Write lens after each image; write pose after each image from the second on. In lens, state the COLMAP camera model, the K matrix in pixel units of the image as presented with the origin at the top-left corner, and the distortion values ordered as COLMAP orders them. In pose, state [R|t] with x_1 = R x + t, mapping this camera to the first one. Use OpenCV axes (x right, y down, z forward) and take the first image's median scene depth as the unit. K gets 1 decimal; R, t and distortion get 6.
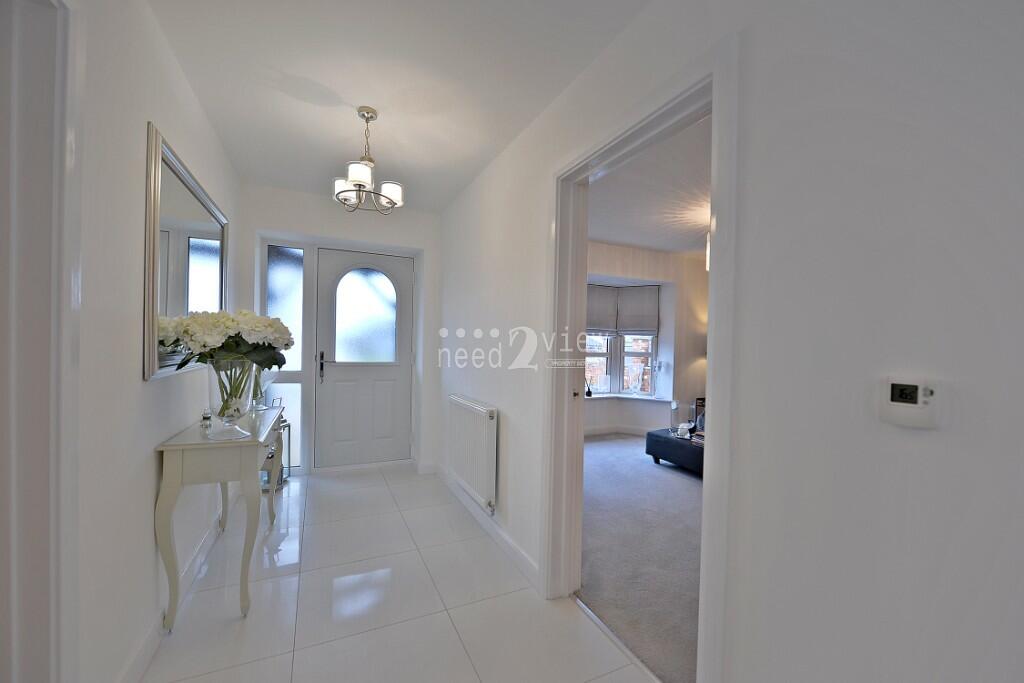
lens RADIAL K [[415.4, 0, 526.8], [0, 415.4, 348.0], [0, 0, 1]] dist [-0.000438, -0.003227]
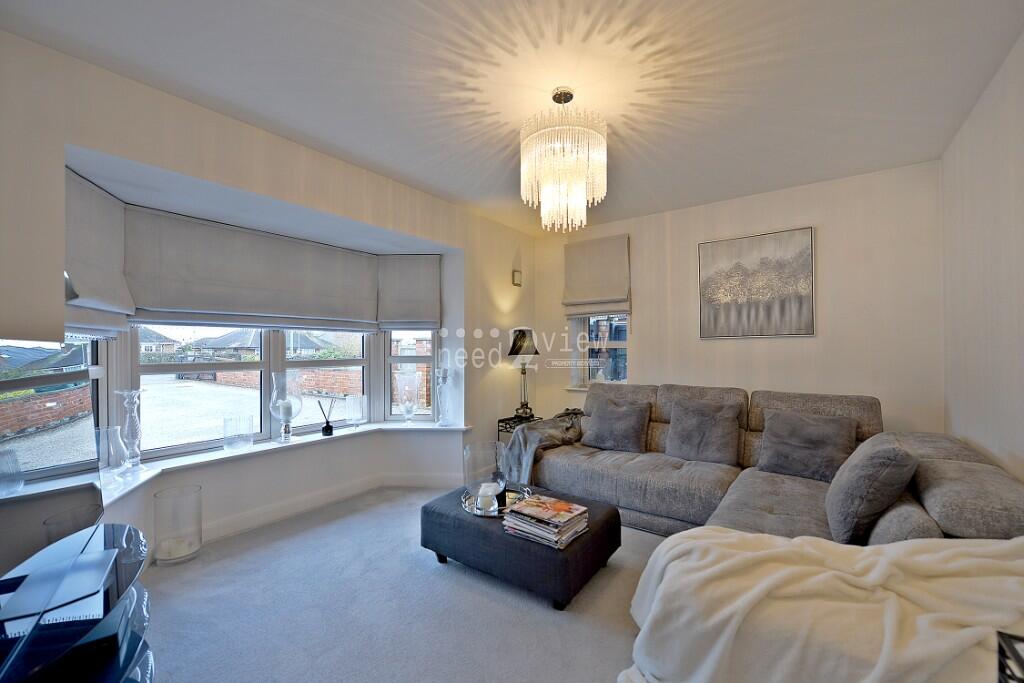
lens RADIAL K [[415.4, 0, 526.8], [0, 415.4, 348.0], [0, 0, 1]] dist [-0.000438, -0.003227]
pose [[0.880321, -0.024777, 0.473731, 0.122799], [0.028197, 0.999602, -0.000117, 0.002423], [-0.473540, 0.013461, 0.880670, 0.355125]]
